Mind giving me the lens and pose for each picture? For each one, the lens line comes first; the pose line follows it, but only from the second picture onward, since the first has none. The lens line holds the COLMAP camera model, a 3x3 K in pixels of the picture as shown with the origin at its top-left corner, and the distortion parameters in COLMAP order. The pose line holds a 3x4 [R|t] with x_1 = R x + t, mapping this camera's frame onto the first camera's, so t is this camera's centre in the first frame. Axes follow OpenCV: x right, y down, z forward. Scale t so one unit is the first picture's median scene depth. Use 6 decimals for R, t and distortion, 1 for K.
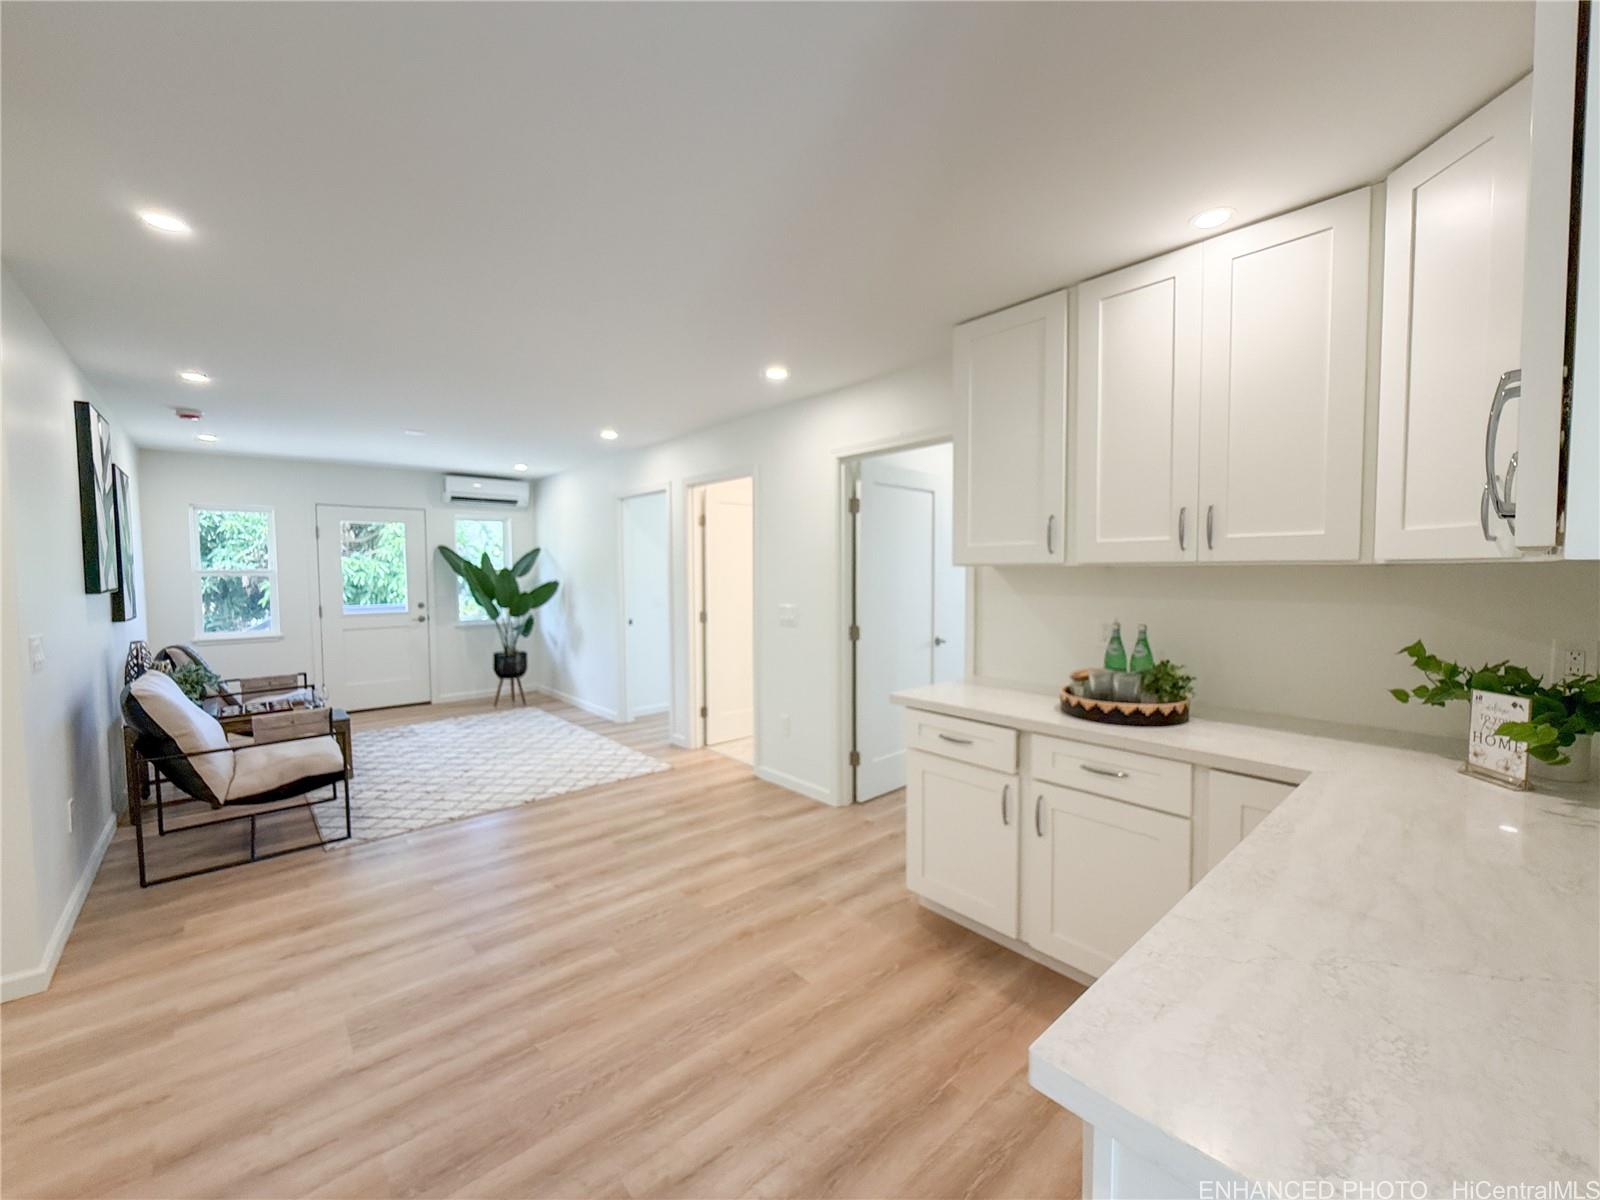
lens RADIAL K [[640.4, 0, 796.5], [0, 640.4, 601.8], [0, 0, 1]] dist [-0.000403, 0.000241]
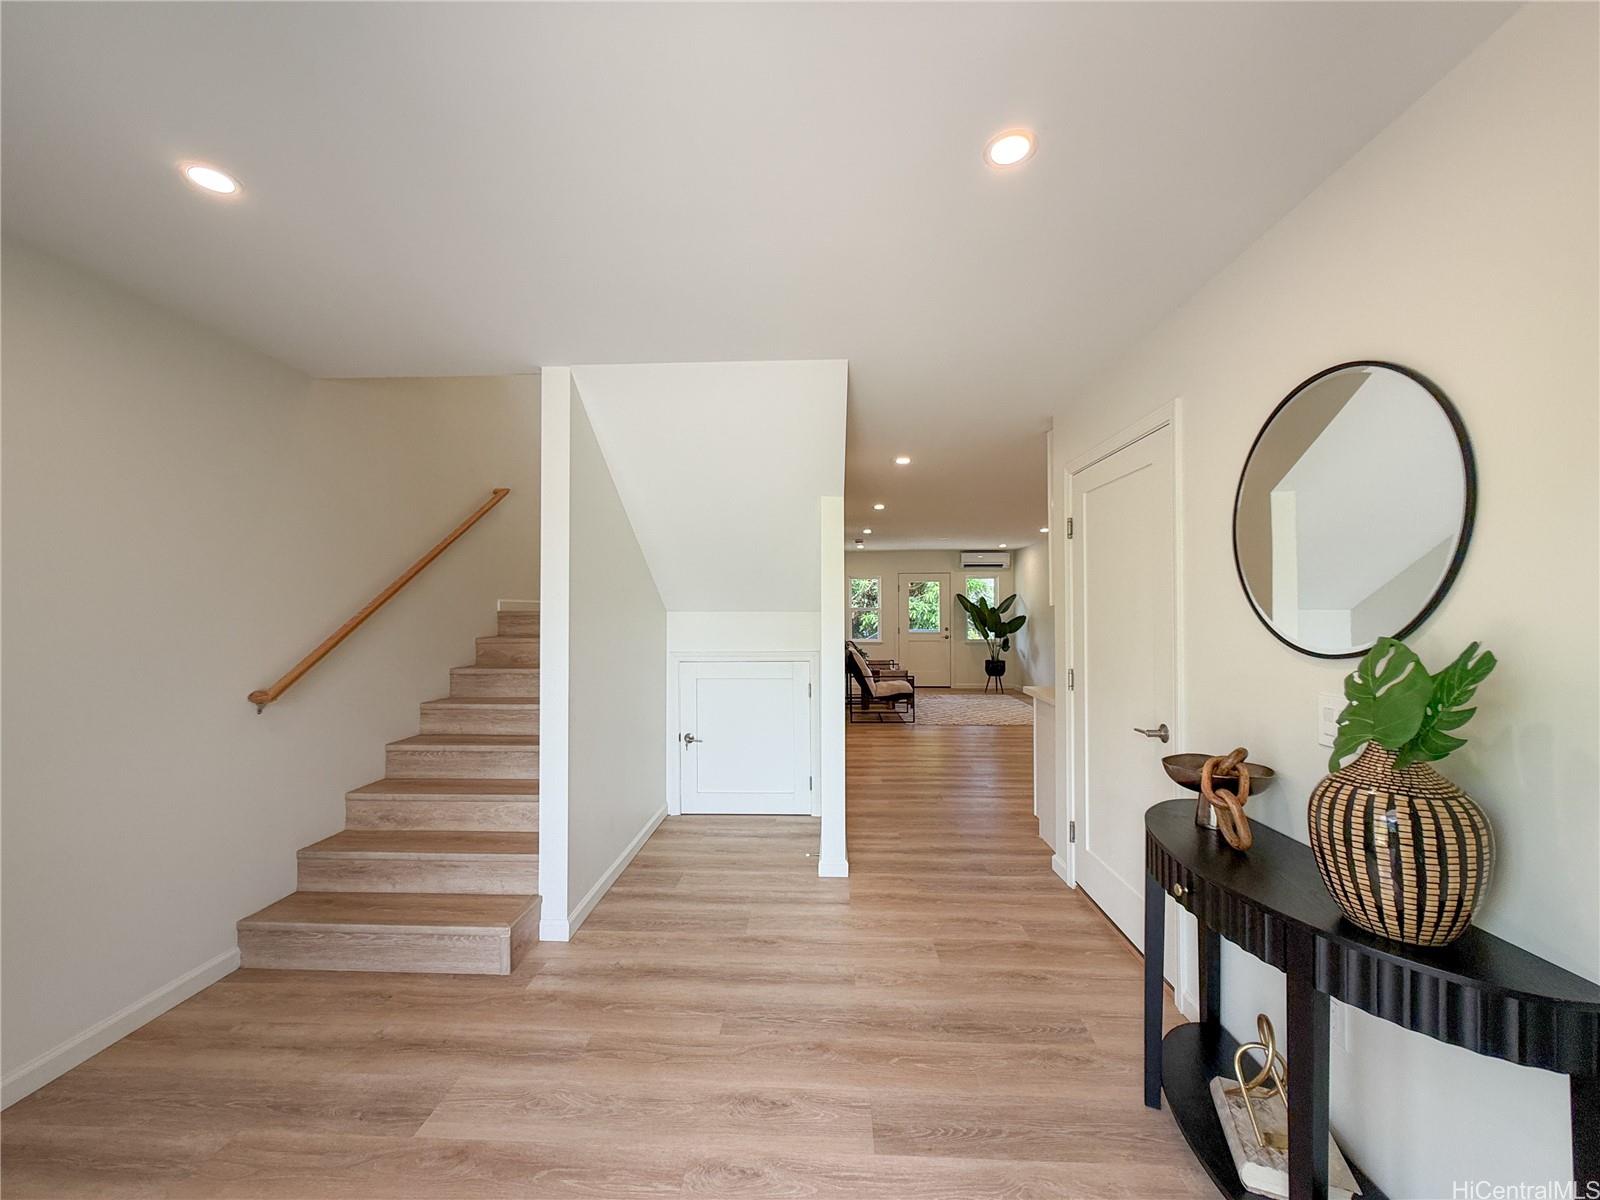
lens RADIAL K [[640.4, 0, 796.5], [0, 640.4, 601.8], [0, 0, 1]] dist [-0.000403, 0.000241]
pose [[0.716956, -0.004452, -0.697104, 0.507985], [-0.038116, 0.998233, -0.045576, 0.042618], [0.696075, 0.059247, 0.715520, -0.806955]]
